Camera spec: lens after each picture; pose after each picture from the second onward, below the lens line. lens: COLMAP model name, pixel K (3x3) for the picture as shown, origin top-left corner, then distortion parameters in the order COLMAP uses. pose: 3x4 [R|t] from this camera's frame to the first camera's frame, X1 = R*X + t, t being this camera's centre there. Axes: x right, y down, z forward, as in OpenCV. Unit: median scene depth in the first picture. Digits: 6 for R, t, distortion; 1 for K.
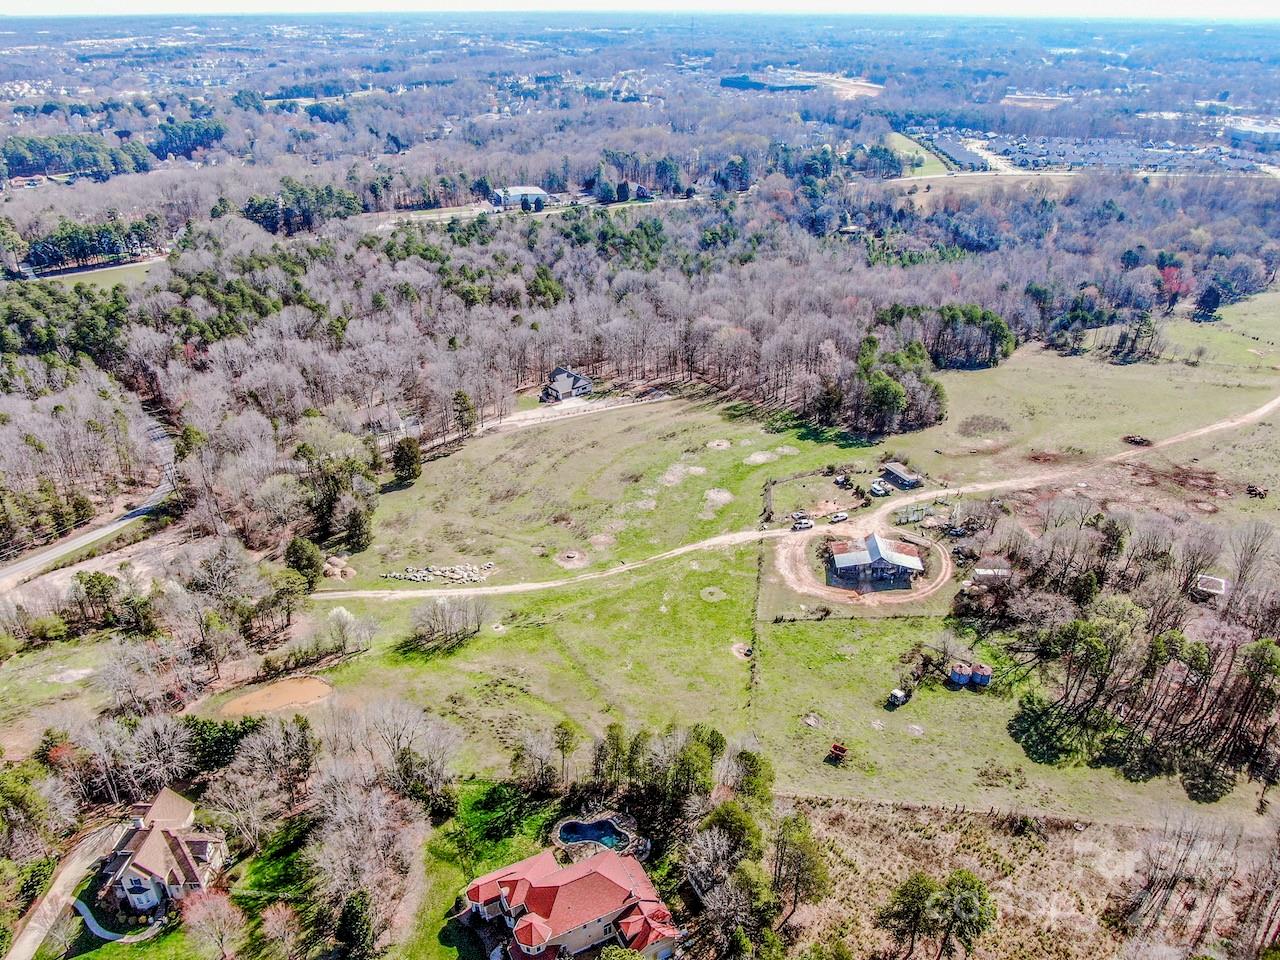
lens RADIAL K [[897.0, 0, 626.2], [0, 897.0, 477.4], [0, 0, 1]] dist [-0.018185, 0.007541]
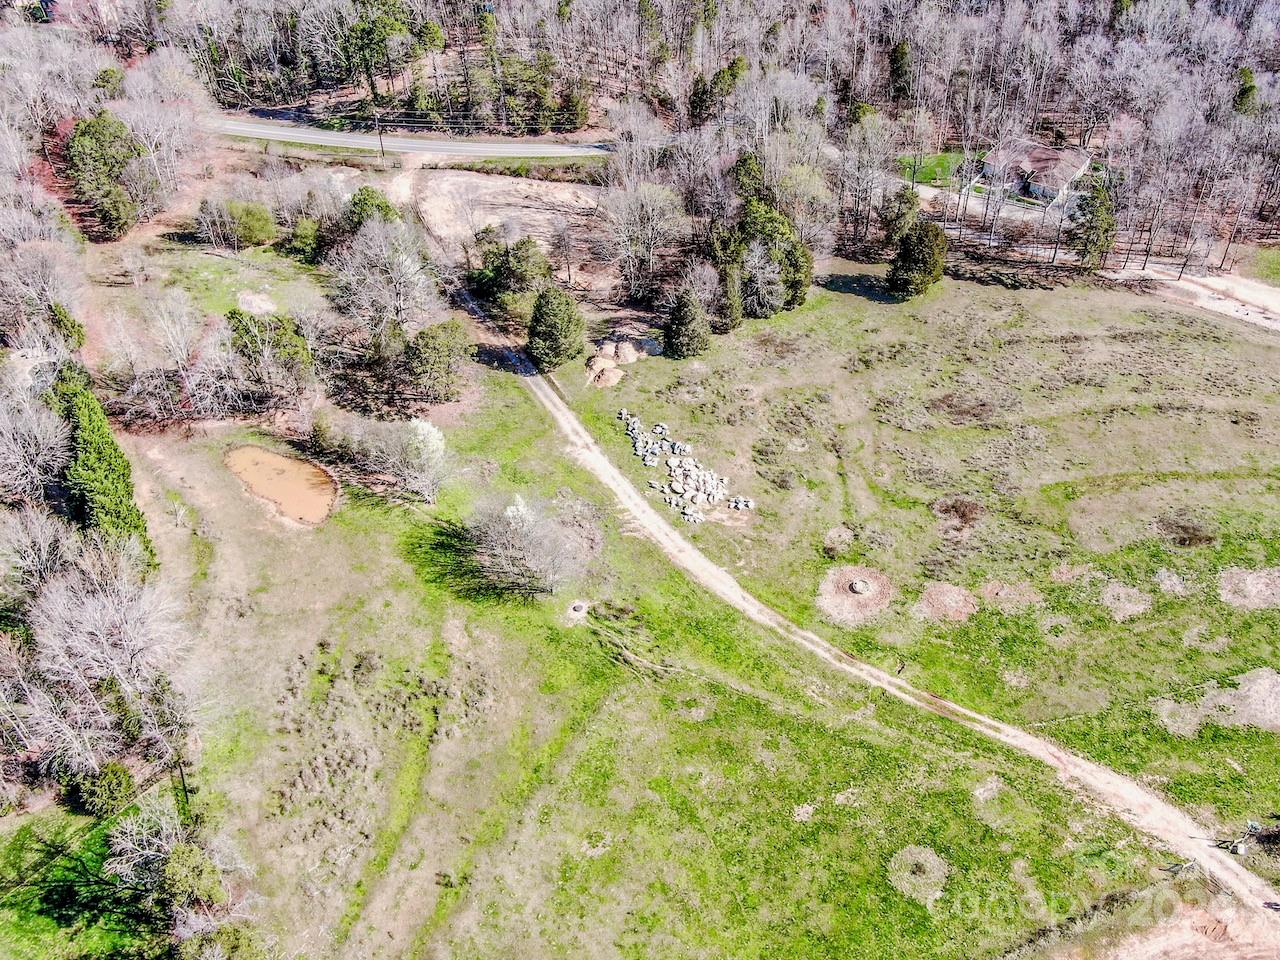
lens RADIAL K [[1125.2, 0, 731.2], [0, 1125.2, 478.0], [0, 0, 1]] dist [0.001114, 0.006425]
pose [[0.540258, 0.592429, -0.597620, 0.148669], [-0.392740, 0.805608, 0.443567, -0.131838], [0.744229, -0.004931, 0.667906, 0.324748]]
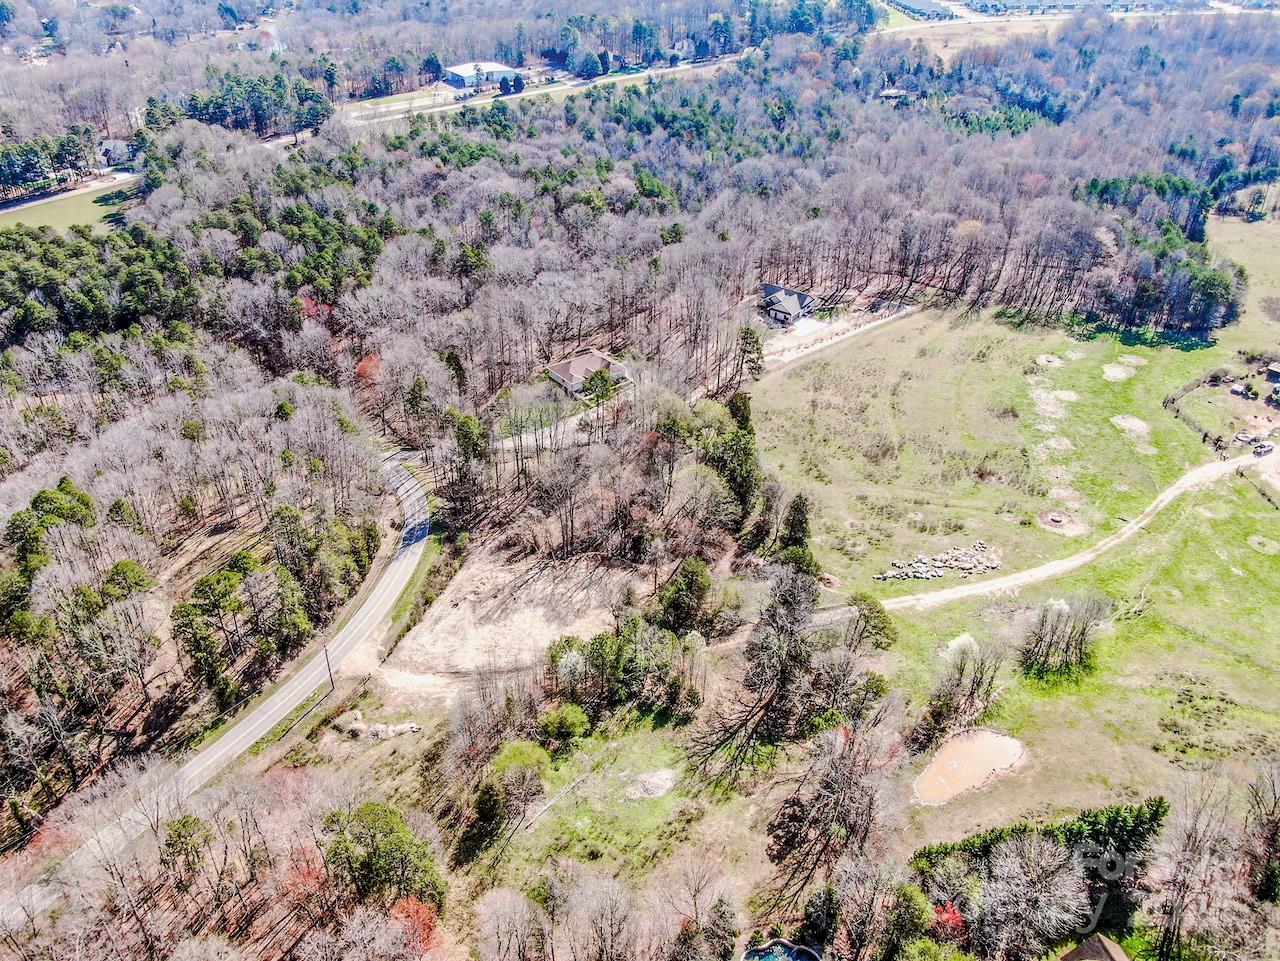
lens RADIAL K [[957.0, 0, 586.9], [0, 957.0, 479.4], [0, 0, 1]] dist [-0.013816, -0.000770]
pose [[0.977375, -0.126014, 0.169876, -0.391168], [0.107017, 0.987382, 0.116724, -0.061306], [-0.182442, -0.095904, 0.978528, 0.132997]]
